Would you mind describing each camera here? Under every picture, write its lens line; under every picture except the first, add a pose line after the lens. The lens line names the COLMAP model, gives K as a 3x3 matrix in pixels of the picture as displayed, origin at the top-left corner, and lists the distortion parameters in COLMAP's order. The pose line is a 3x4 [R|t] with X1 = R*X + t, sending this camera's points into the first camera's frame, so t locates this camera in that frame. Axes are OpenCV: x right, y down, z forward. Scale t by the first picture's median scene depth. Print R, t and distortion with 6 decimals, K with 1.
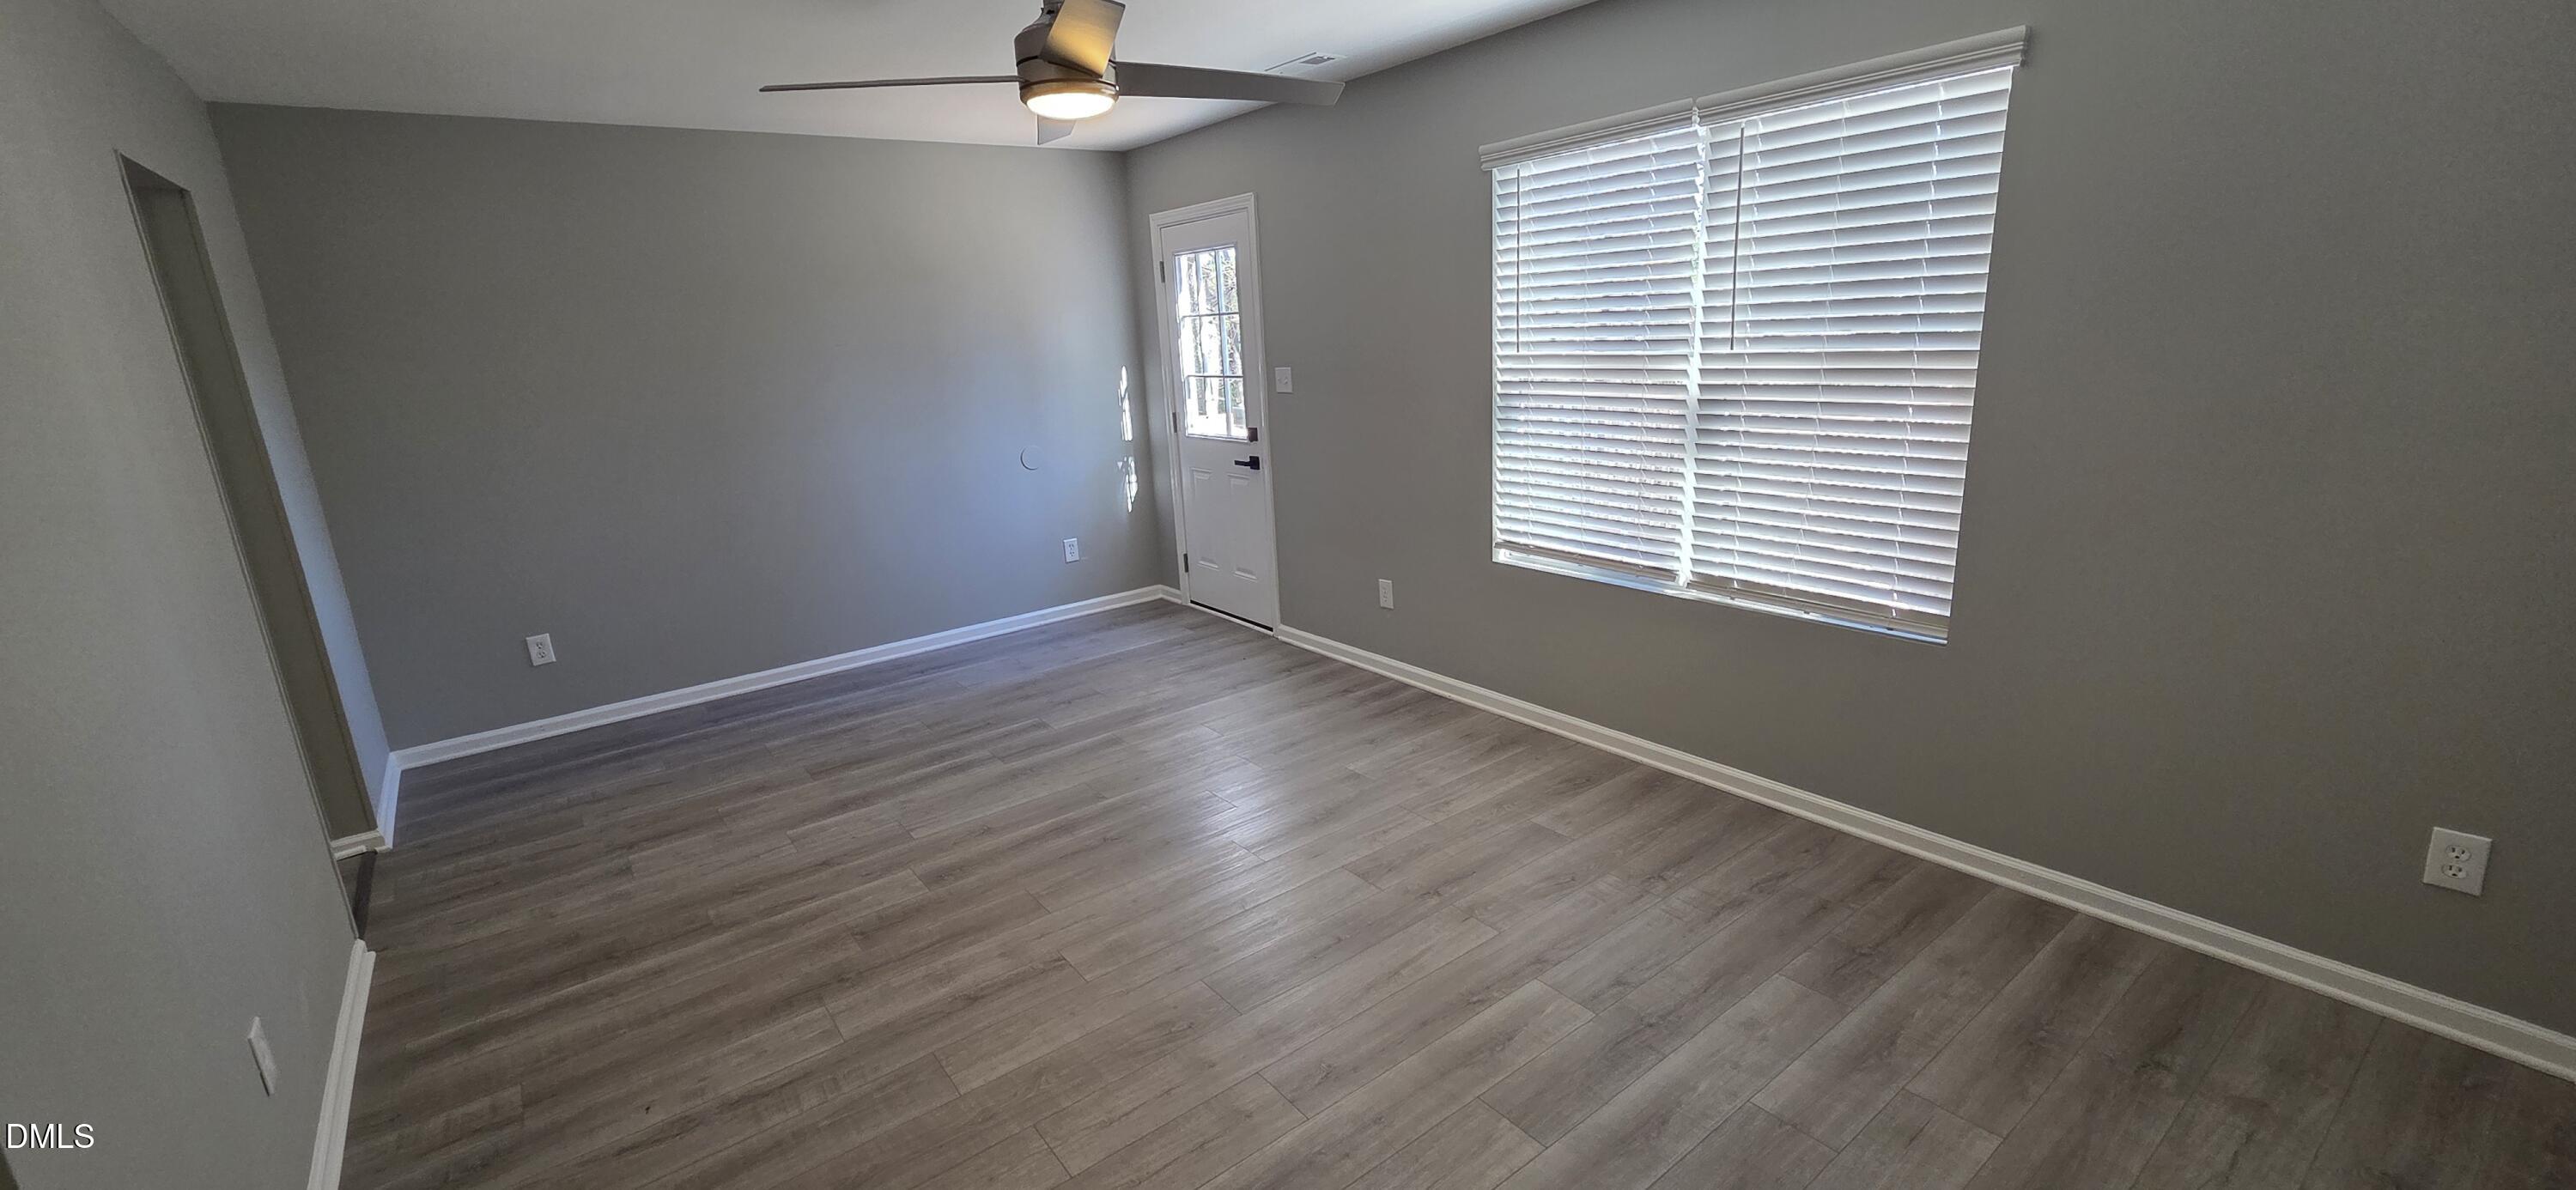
lens RADIAL K [[1064.7, 0, 1299.8], [0, 1064.7, 598.2], [0, 0, 1]] dist [0.003524, -0.000128]
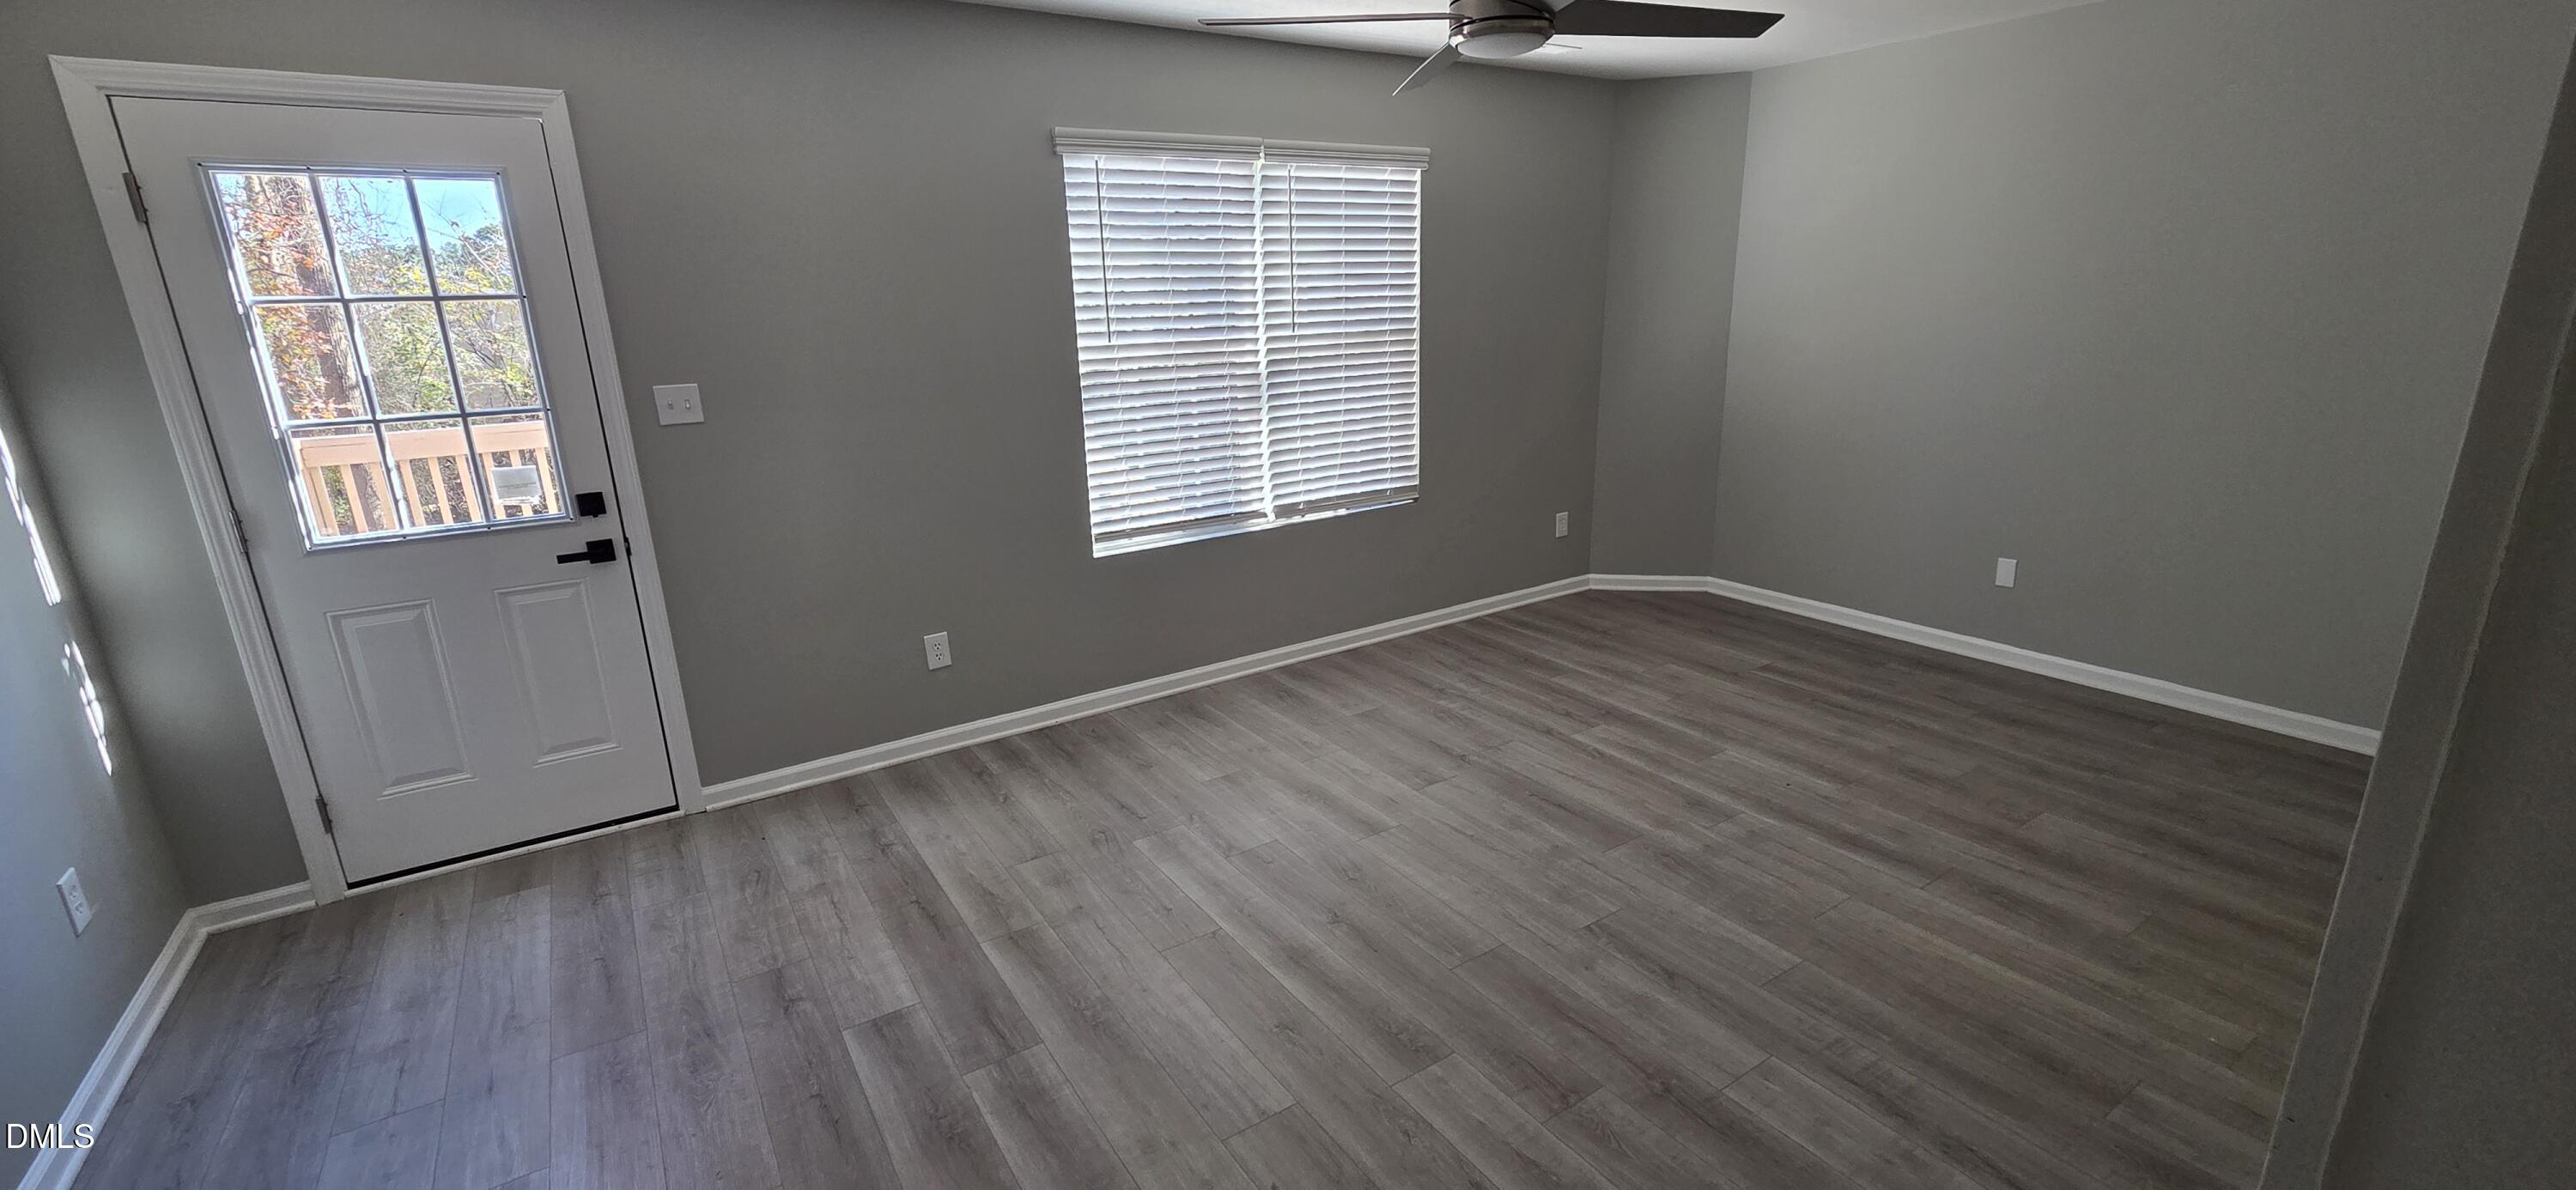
lens RADIAL K [[1064.7, 0, 1271.8], [0, 1064.7, 590.7], [0, 0, 1]] dist [0.003524, -0.000128]
pose [[0.064141, -0.221324, 0.973089, -0.953062], [0.274944, 0.941278, 0.195965, -0.190457], [-0.959318, 0.254975, 0.121226, 0.914456]]
